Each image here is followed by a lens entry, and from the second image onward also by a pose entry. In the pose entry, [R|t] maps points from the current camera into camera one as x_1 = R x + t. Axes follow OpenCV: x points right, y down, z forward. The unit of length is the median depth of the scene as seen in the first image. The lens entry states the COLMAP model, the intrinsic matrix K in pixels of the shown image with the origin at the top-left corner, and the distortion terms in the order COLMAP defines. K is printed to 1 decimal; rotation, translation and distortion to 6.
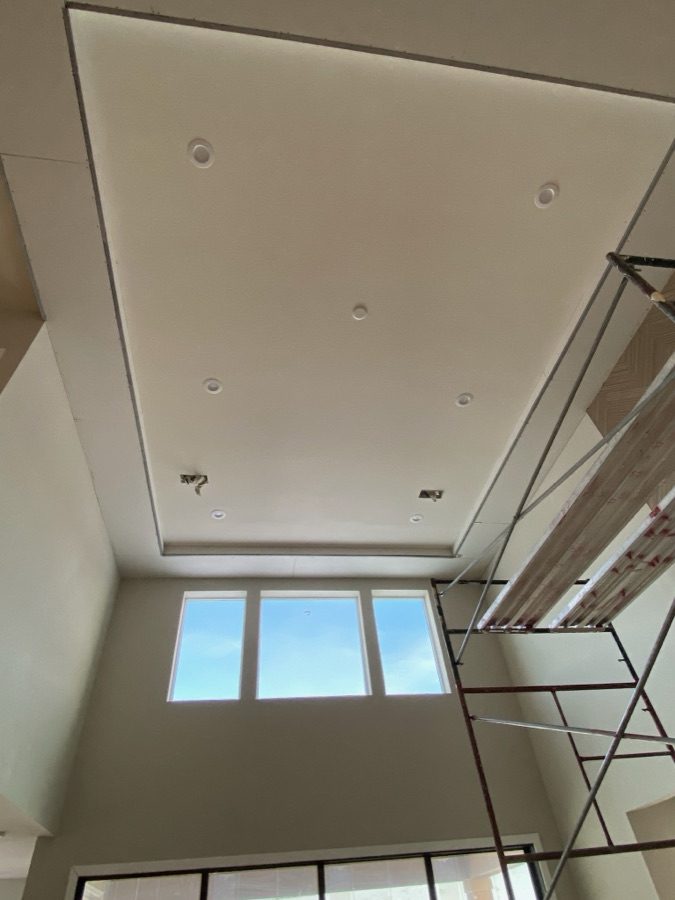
lens RADIAL K [[514.5, 0, 333.3], [0, 514.5, 444.0], [0, 0, 1]] dist [0.000374, -0.001583]
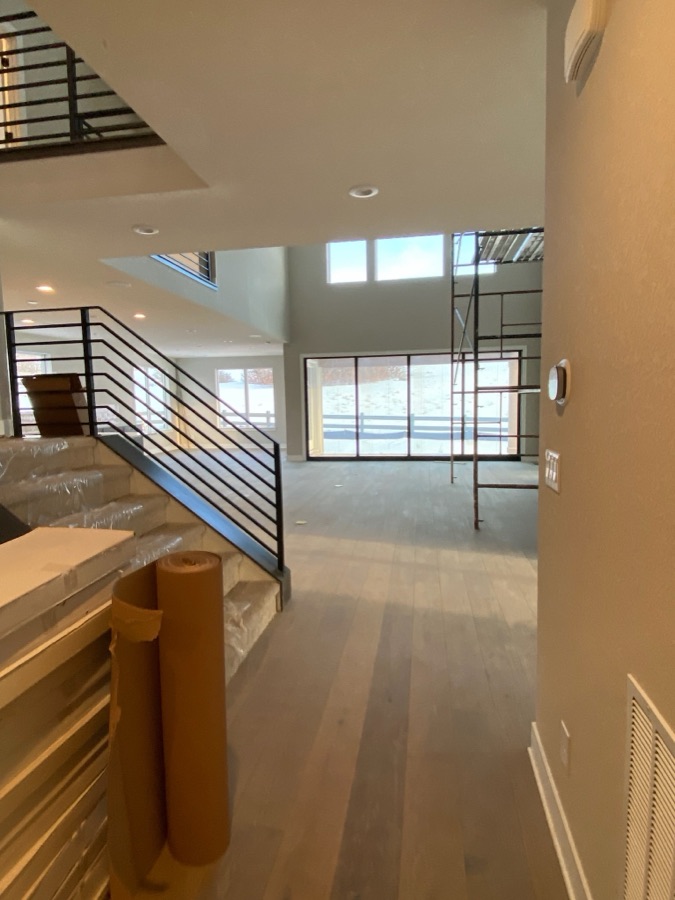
lens RADIAL K [[500.3, 0, 338.8], [0, 500.3, 444.4], [0, 0, 1]] dist [0.054330, -0.050471]
pose [[0.950722, 0.083781, -0.298510, 0.377809], [0.179802, 0.635378, 0.750977, -0.603554], [0.252585, -0.767643, 0.589004, -0.622068]]
